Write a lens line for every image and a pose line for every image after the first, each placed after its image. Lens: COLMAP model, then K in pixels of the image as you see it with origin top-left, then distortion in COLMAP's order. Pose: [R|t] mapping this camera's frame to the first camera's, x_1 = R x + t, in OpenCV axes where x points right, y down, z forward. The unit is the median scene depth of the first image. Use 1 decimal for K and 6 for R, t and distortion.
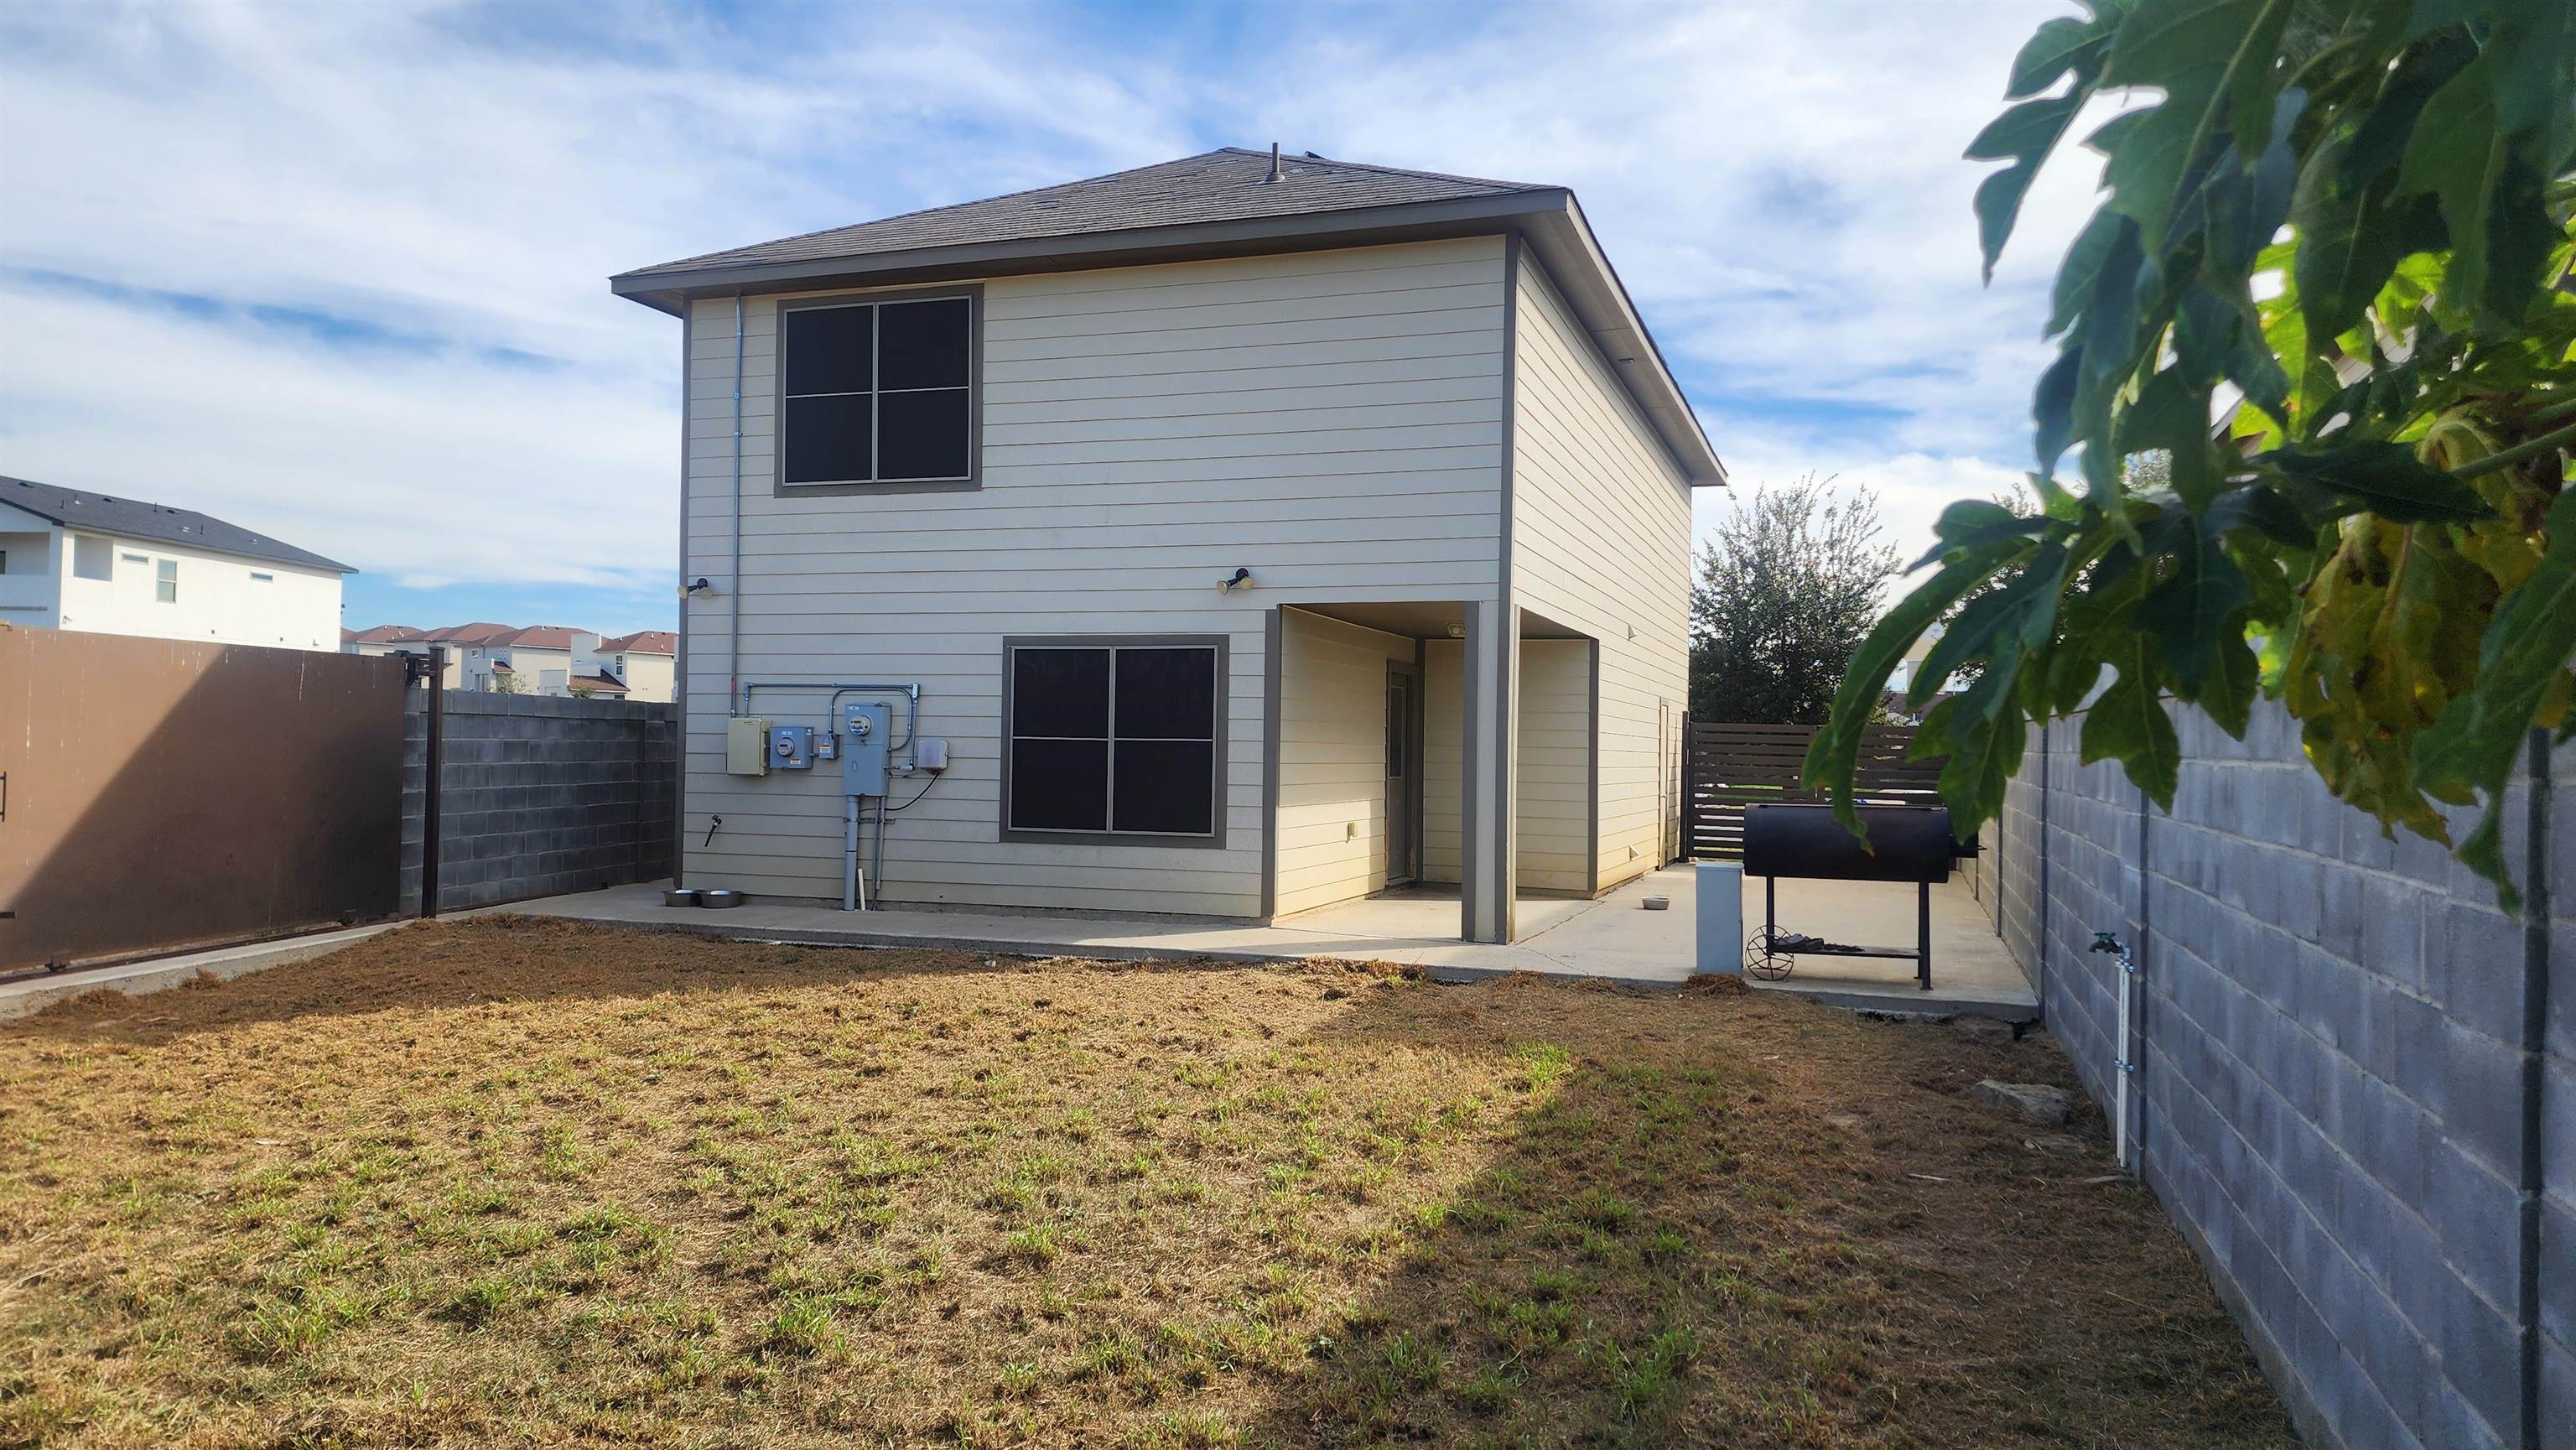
lens RADIAL K [[1733.2, 0, 1285.1], [0, 1733.2, 726.2], [0, 0, 1]] dist [0.114974, -0.001377]
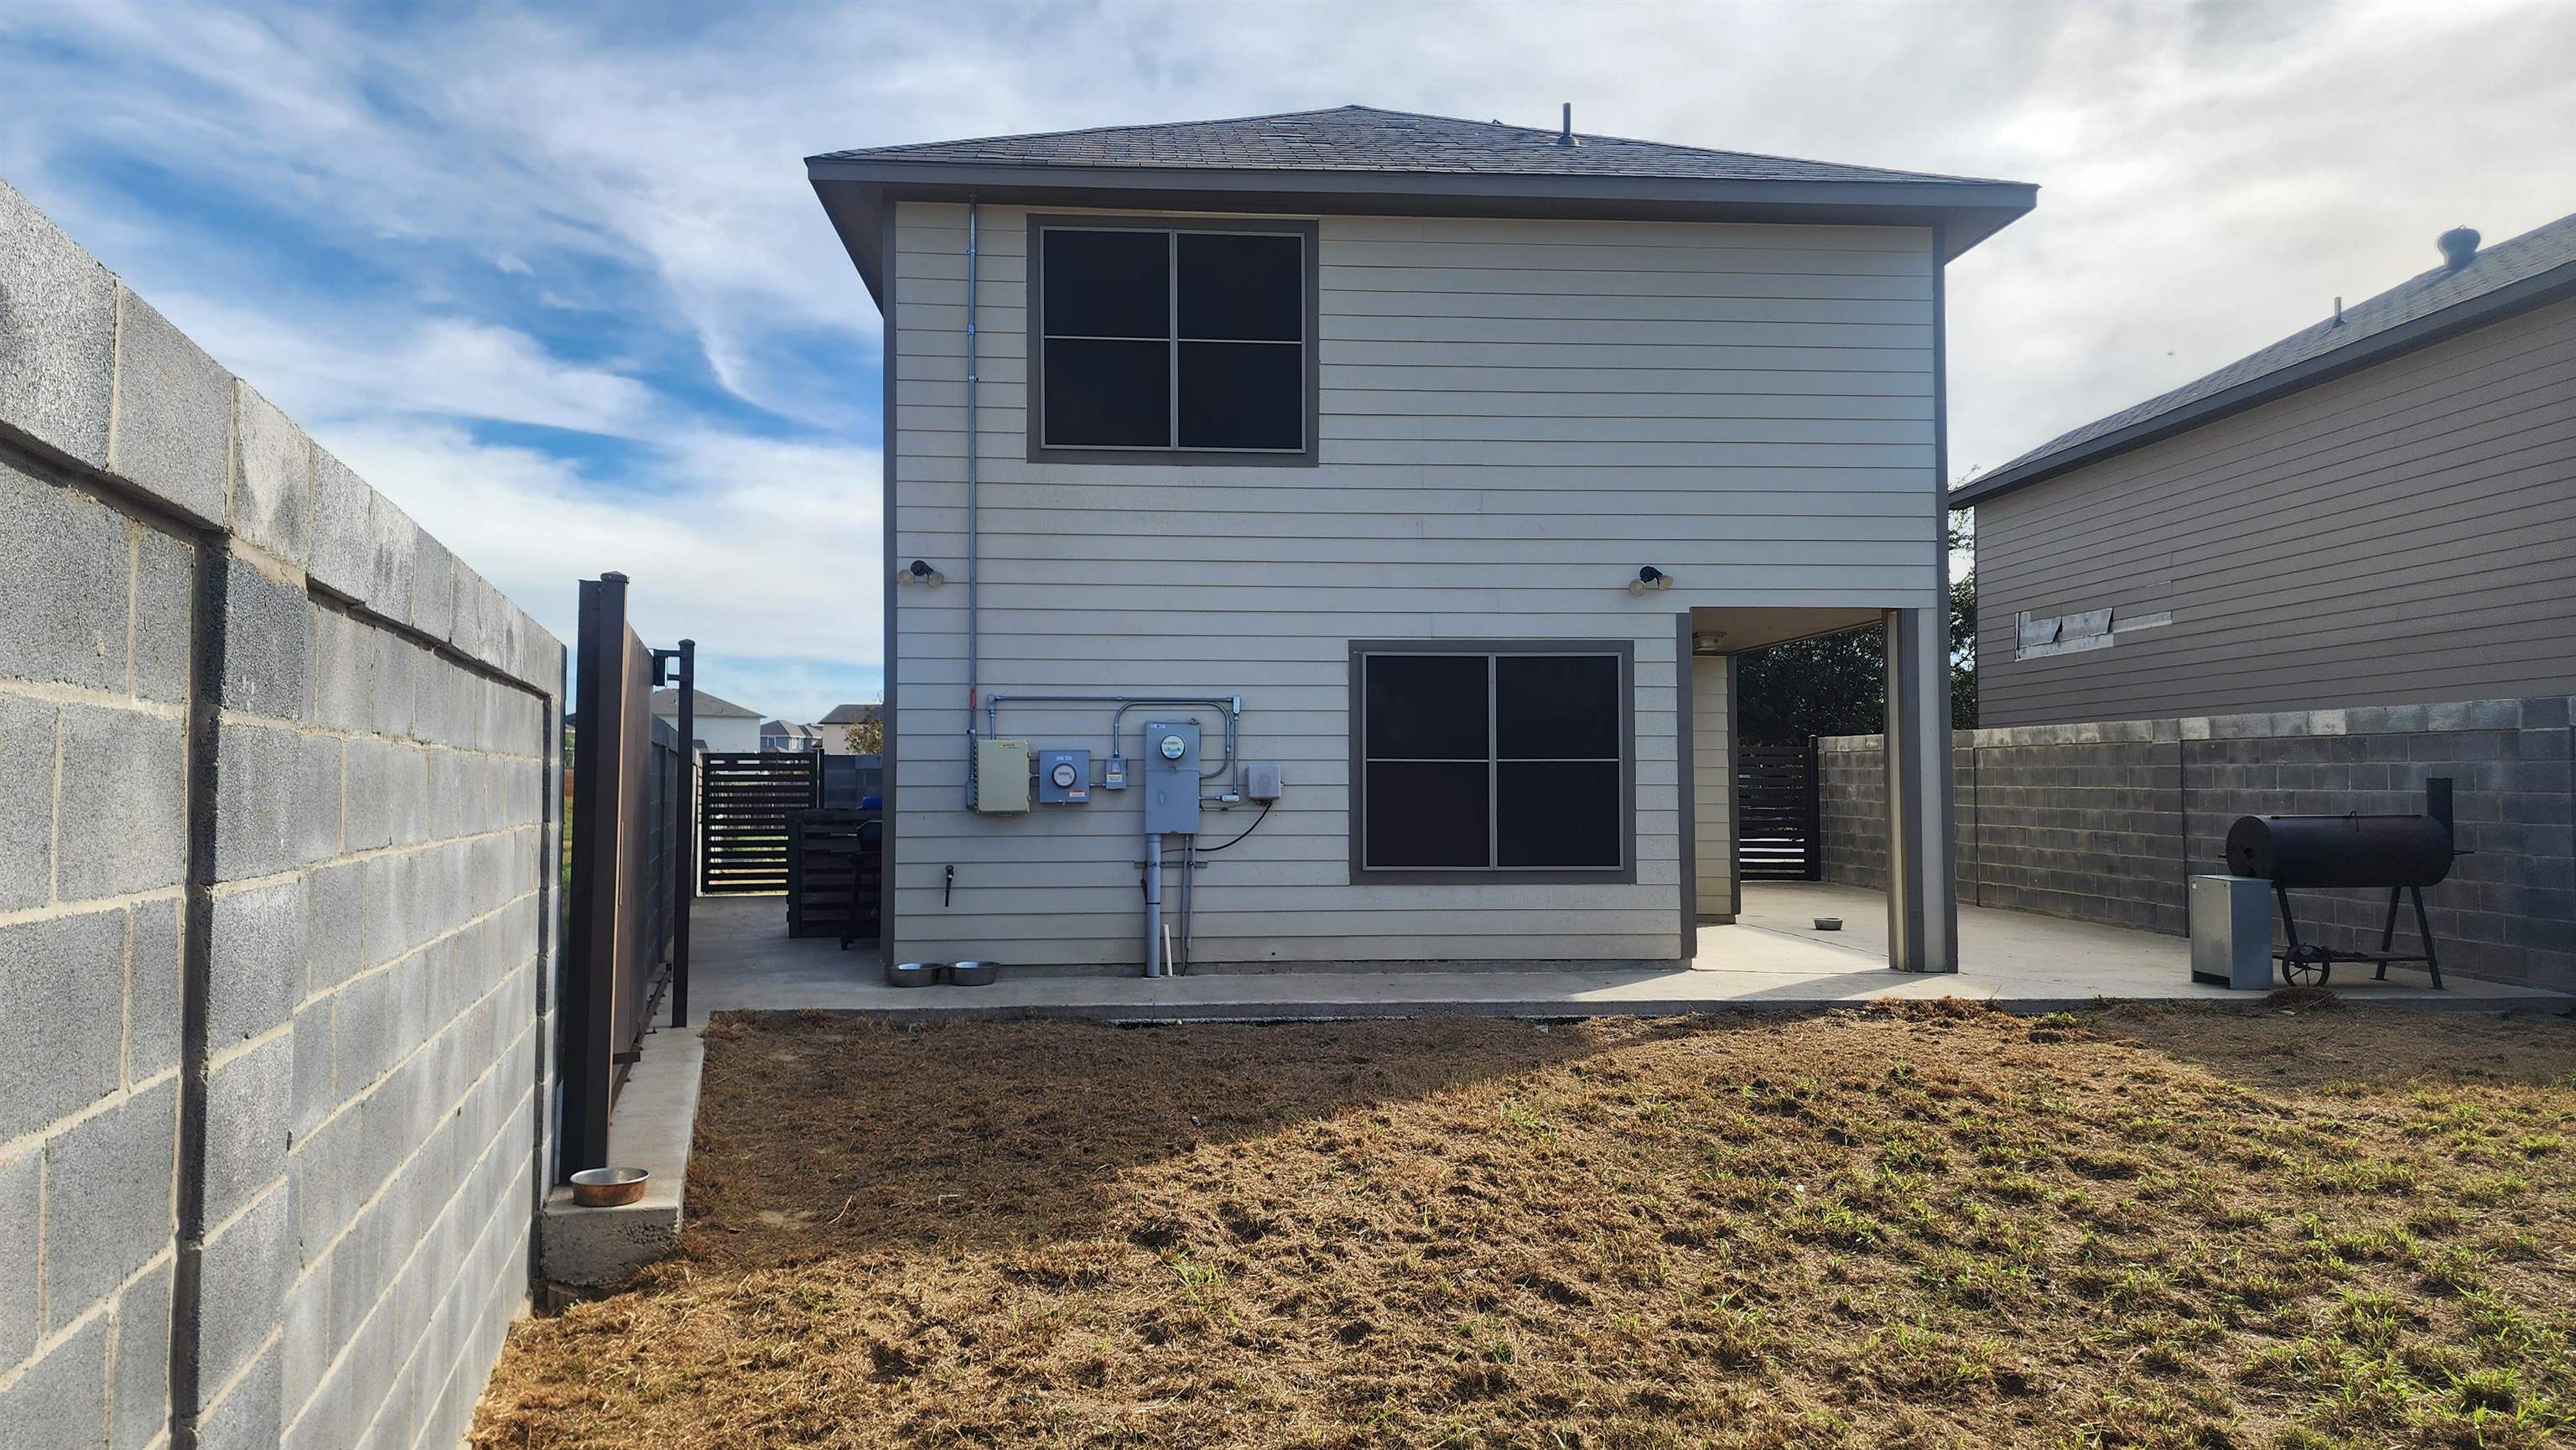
lens RADIAL K [[1733.2, 0, 1291.1], [0, 1733.2, 726.0], [0, 0, 1]] dist [0.114974, -0.001377]
pose [[0.910448, -0.003392, 0.413610, -0.526563], [0.010625, 0.999828, -0.015188, 0.002303], [-0.413487, 0.018222, 0.910328, 0.243370]]
